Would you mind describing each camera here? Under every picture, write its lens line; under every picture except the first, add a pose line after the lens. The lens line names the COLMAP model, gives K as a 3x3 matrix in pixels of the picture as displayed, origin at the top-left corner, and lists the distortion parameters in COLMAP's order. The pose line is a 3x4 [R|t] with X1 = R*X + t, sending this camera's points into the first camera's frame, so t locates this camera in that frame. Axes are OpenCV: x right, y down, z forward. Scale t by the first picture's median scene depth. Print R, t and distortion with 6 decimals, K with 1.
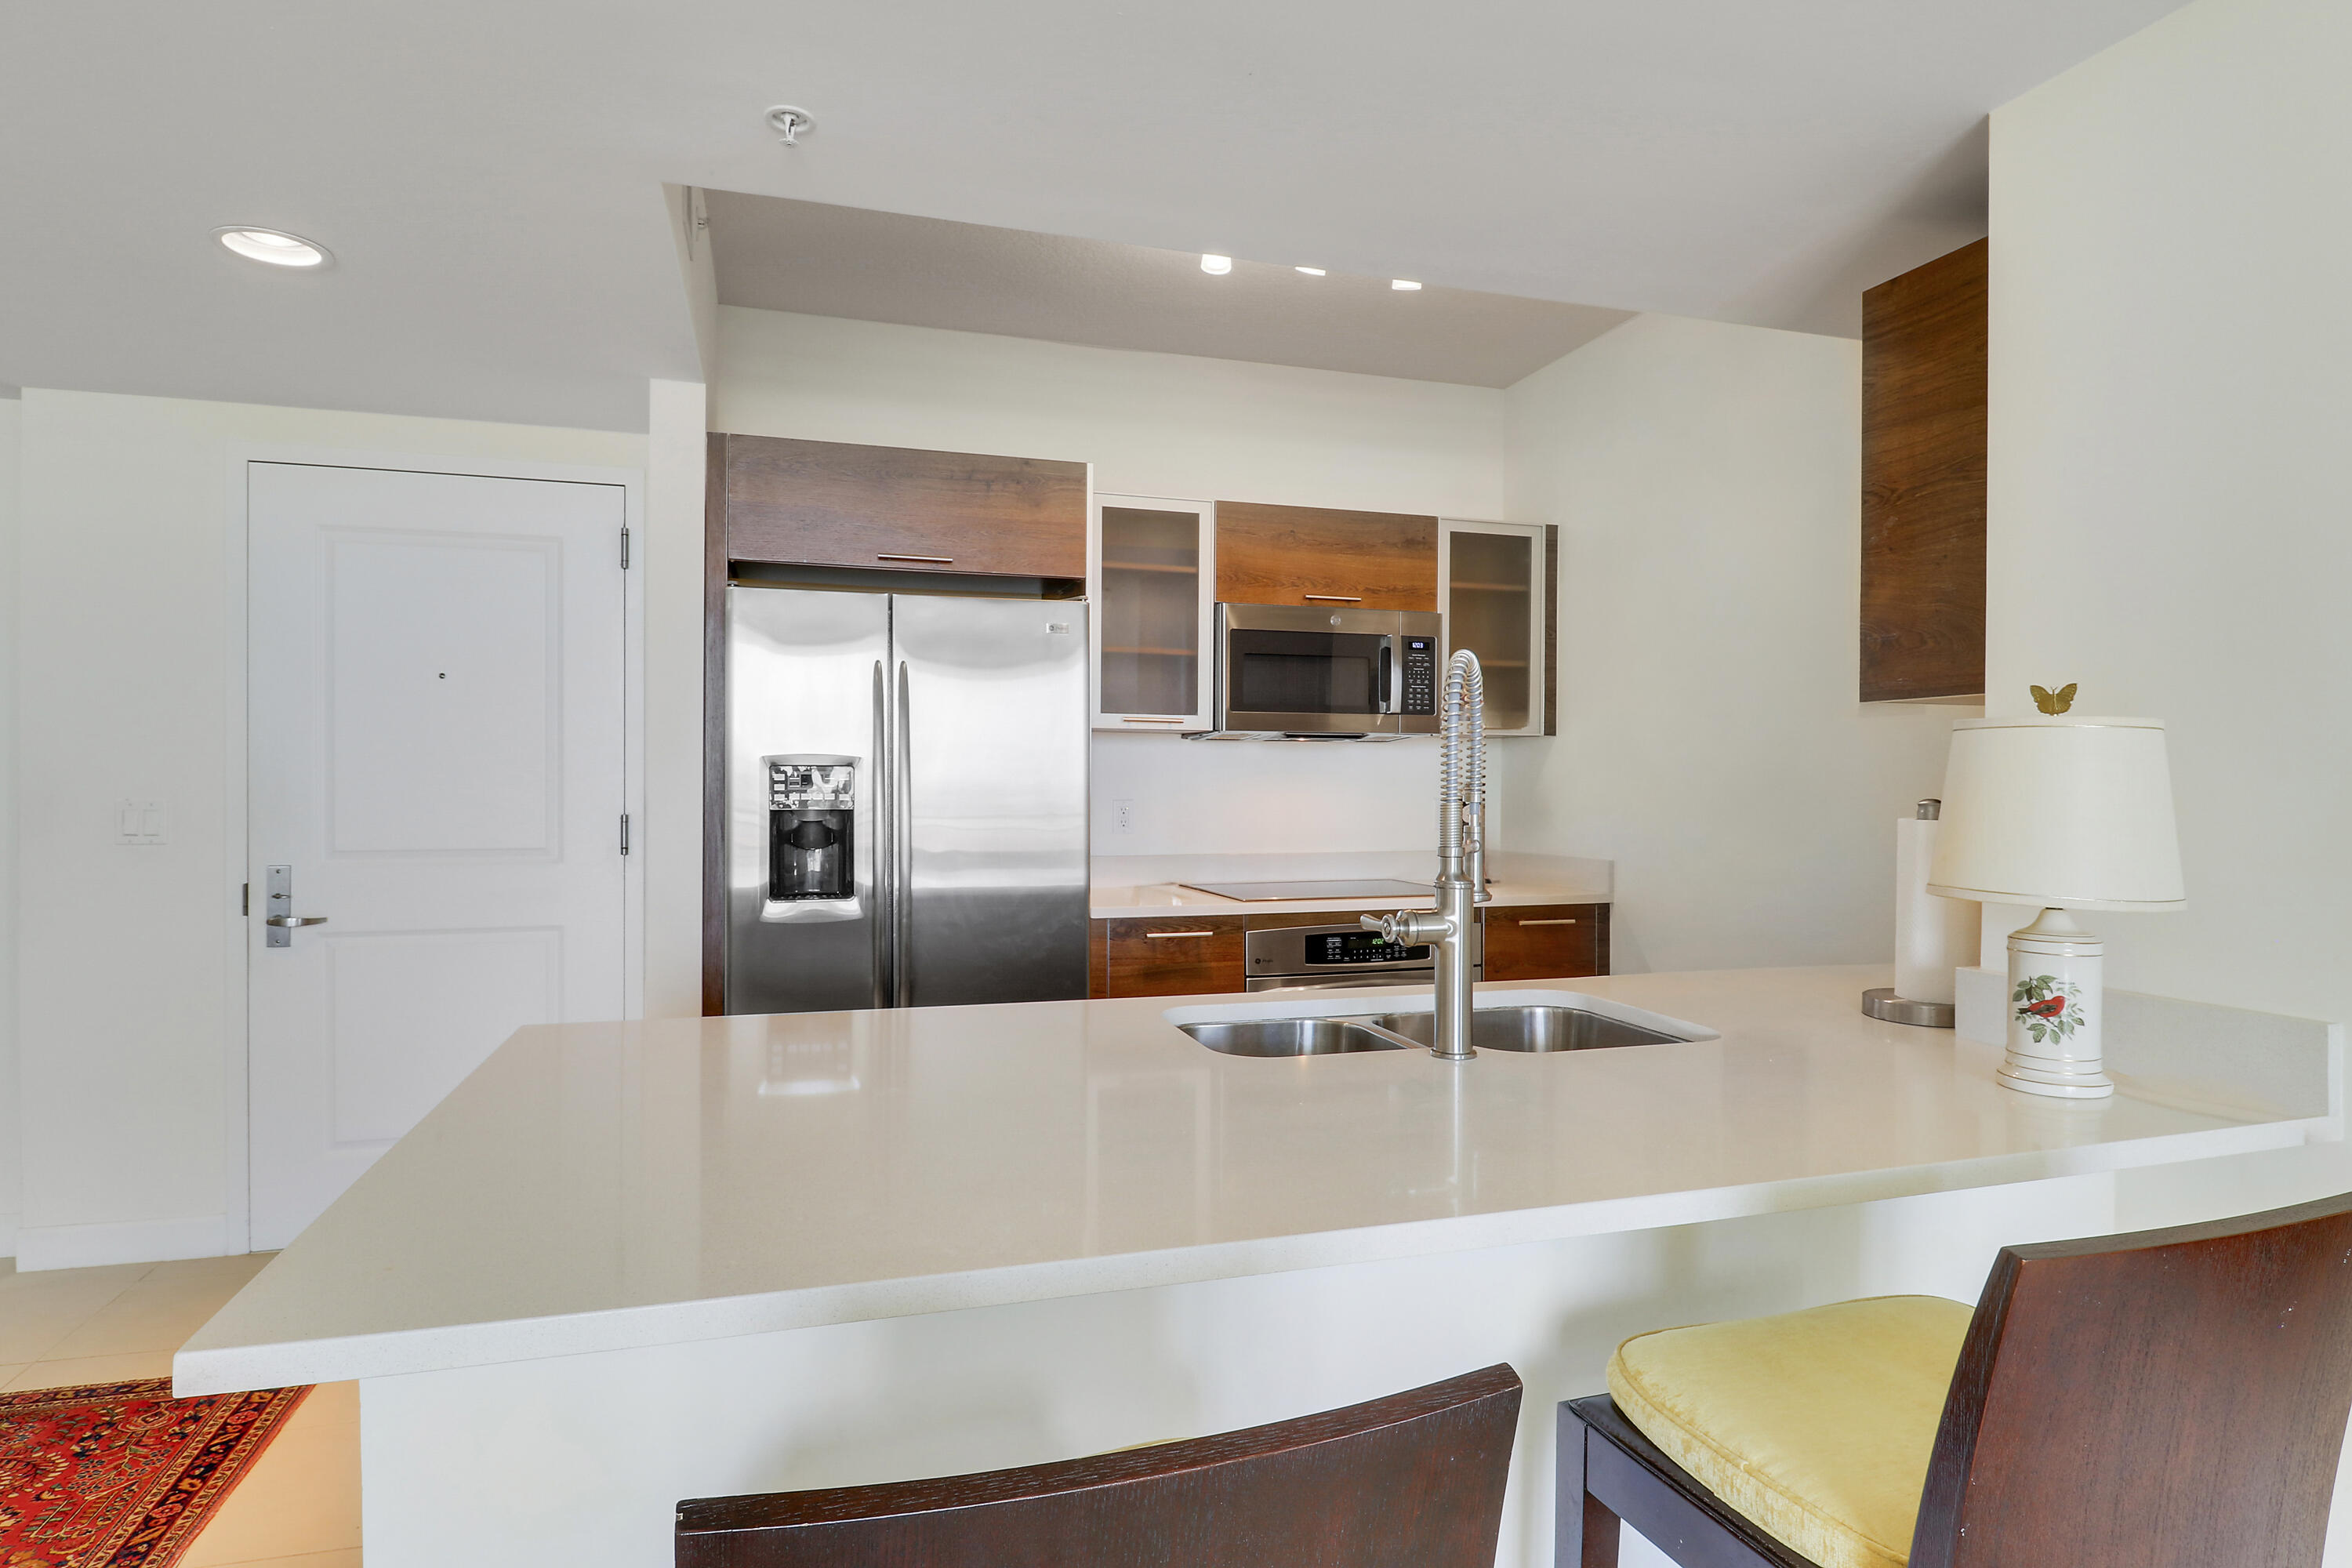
lens RADIAL K [[1255.3, 0, 1235.7], [0, 1255.3, 779.1], [0, 0, 1]] dist [-0.009173, -0.007487]
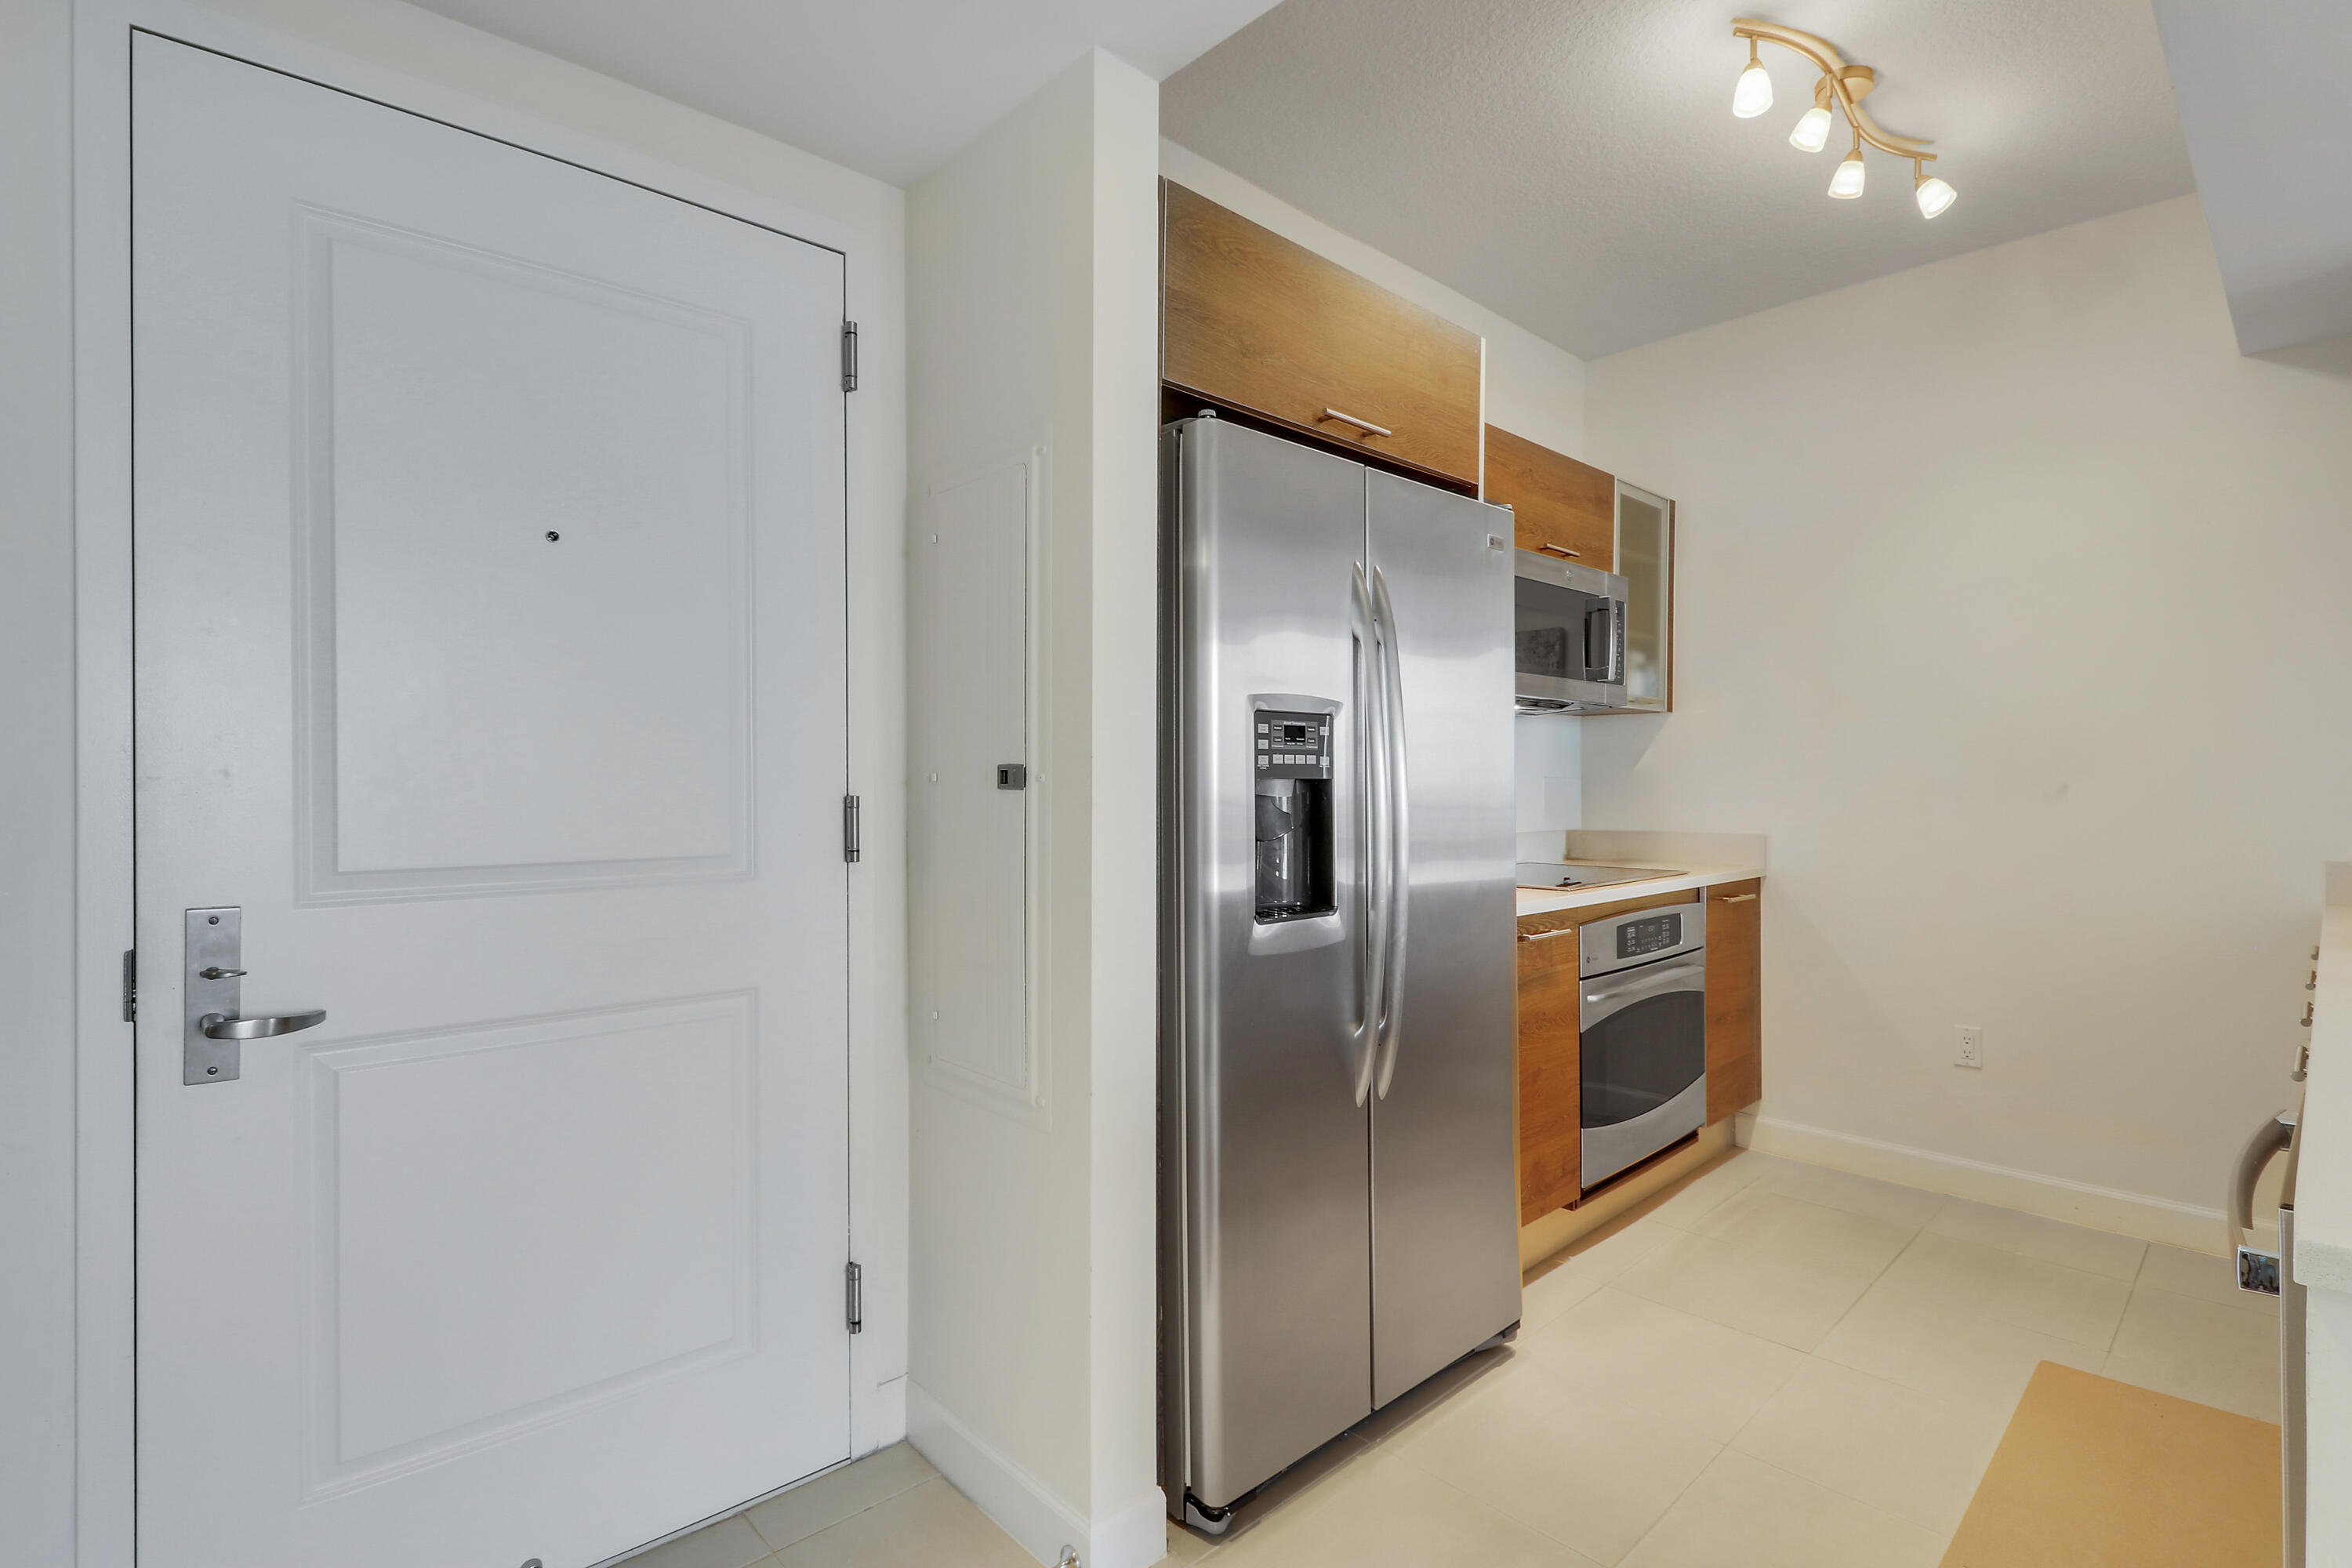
lens RADIAL K [[1107.1, 0, 1188.6], [0, 1107.1, 796.5], [0, 0, 1]] dist [-0.002772, -0.009066]
pose [[0.905476, -0.009889, 0.424283, -0.587867], [0.004073, 0.999885, 0.014613, 0.022706], [-0.424378, -0.011503, 0.905412, 0.459559]]
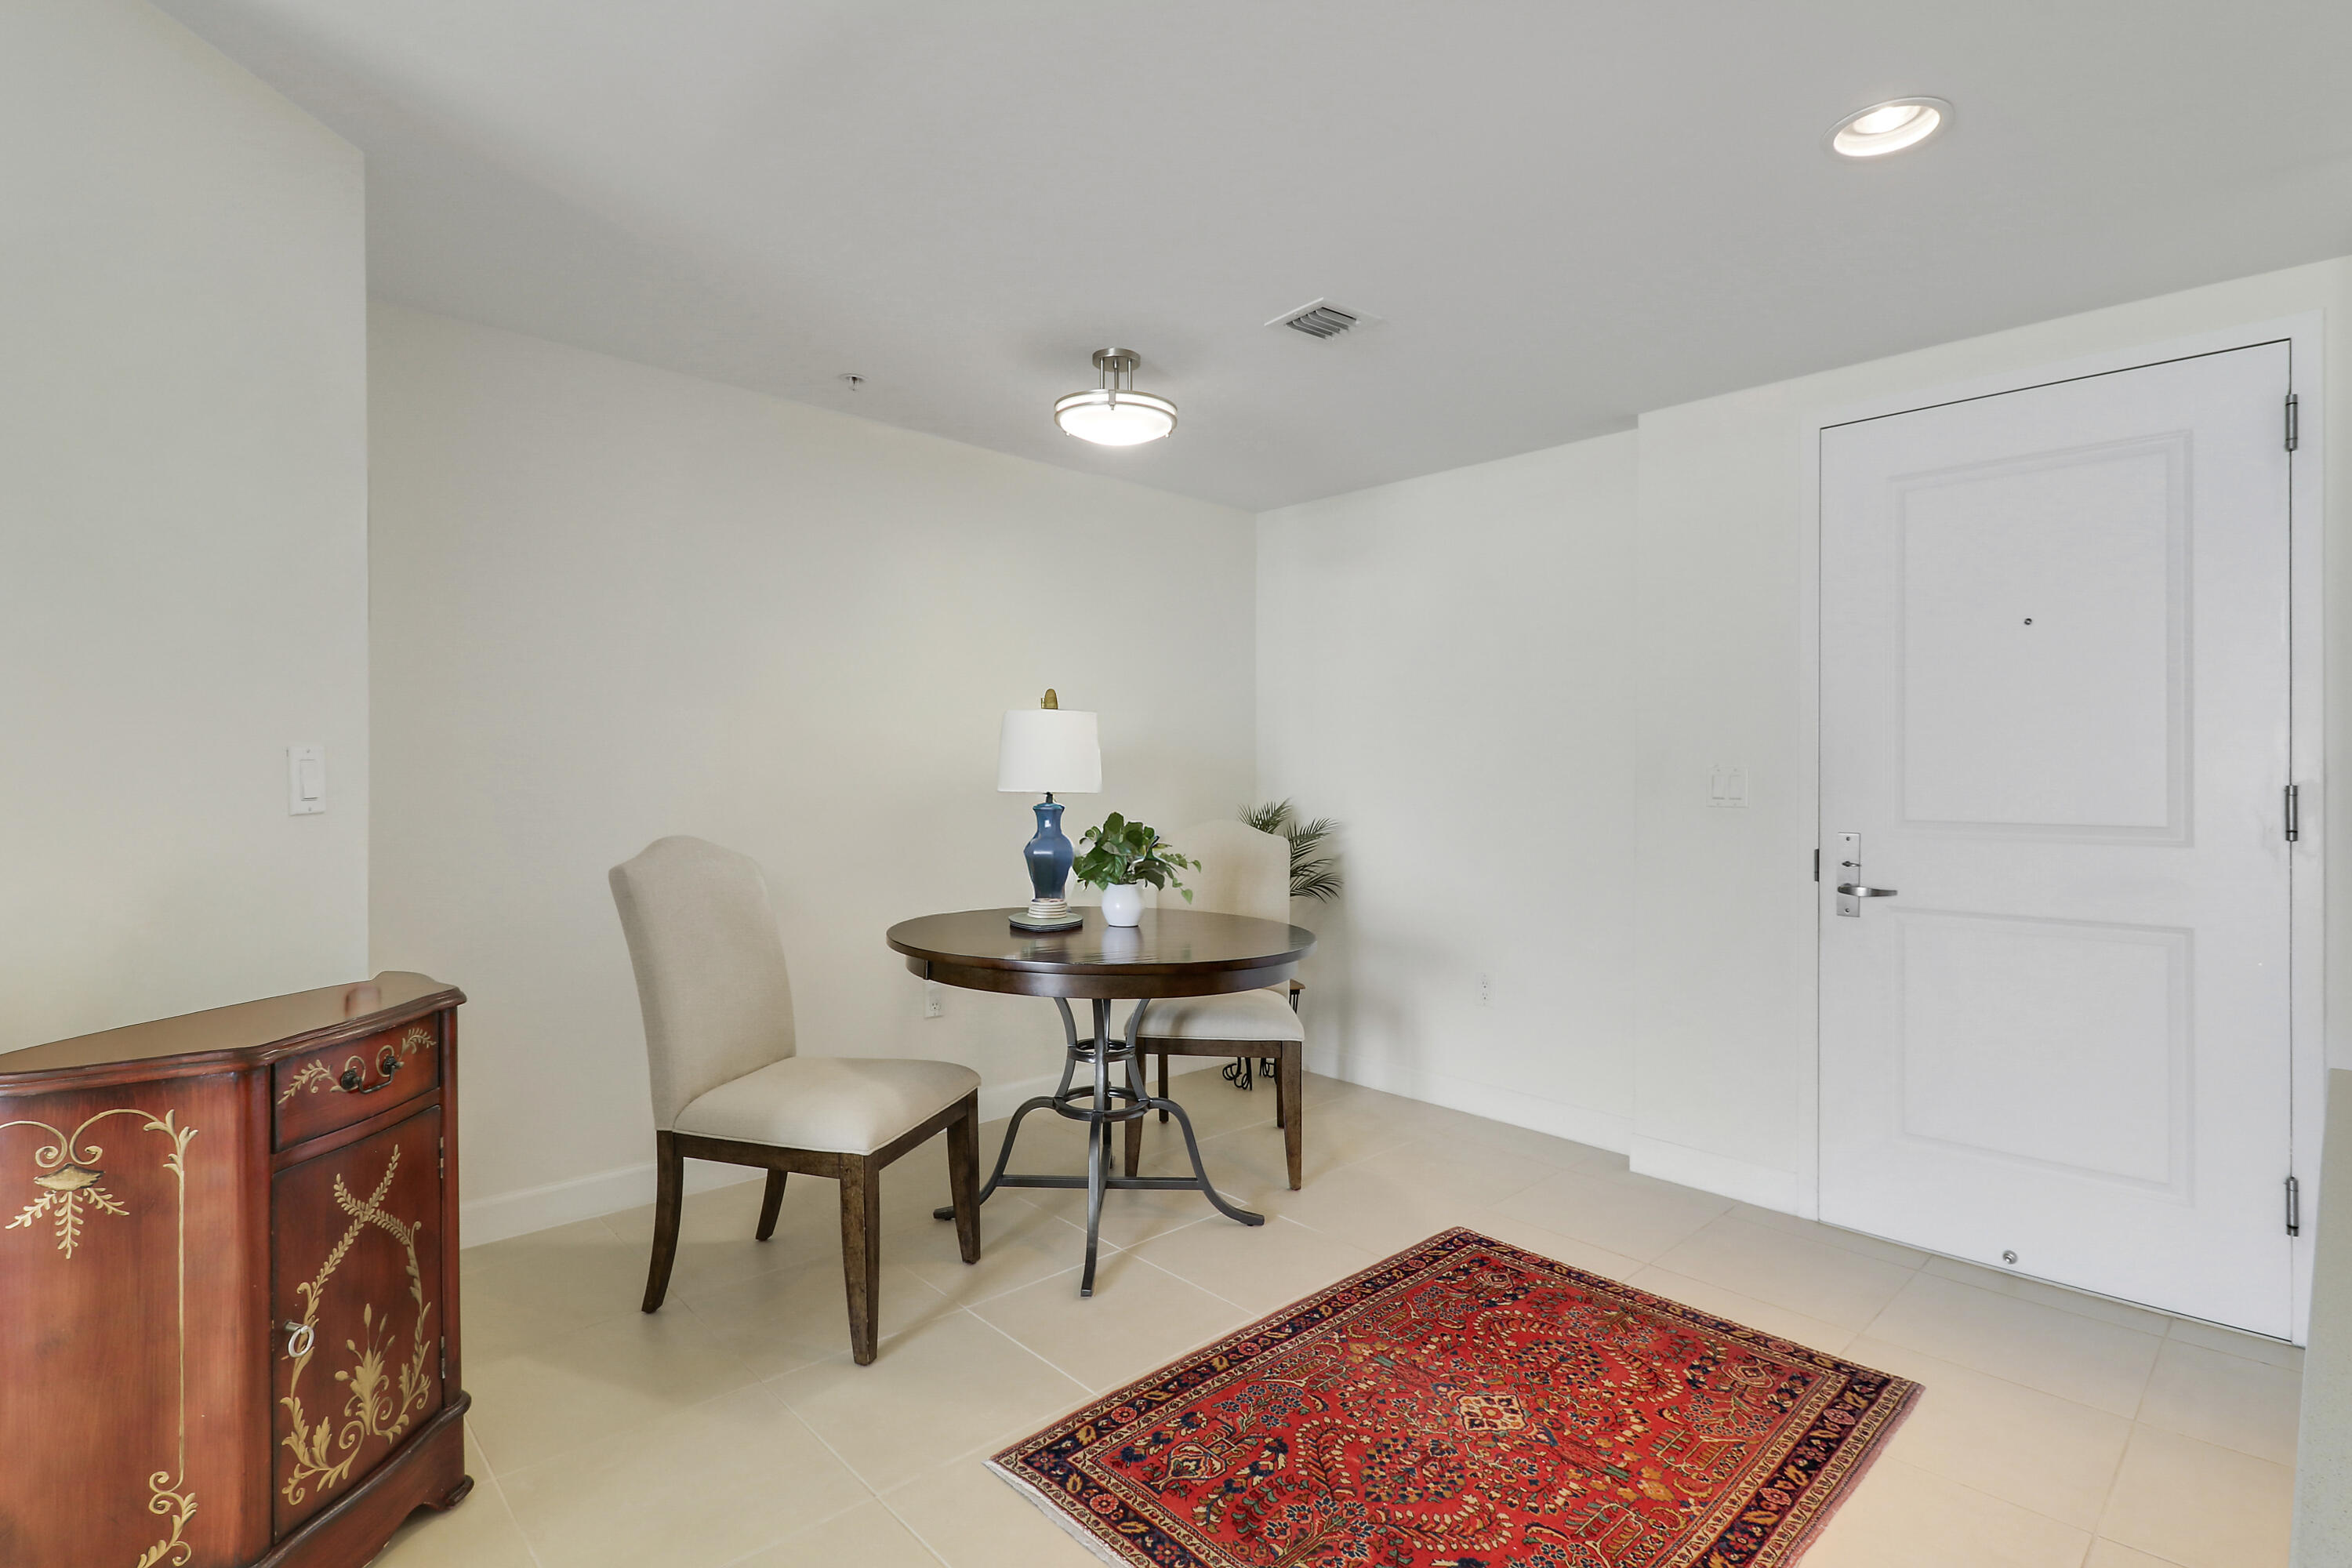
lens RADIAL K [[1107.1, 0, 1183.4], [0, 1107.1, 779.3], [0, 0, 1]] dist [-0.002772, -0.009066]
pose [[0.428151, 0.000013, -0.903707, -0.197505], [-0.001445, 0.999999, -0.000670, 0.027293], [0.903706, 0.001592, 0.428150, 0.147138]]
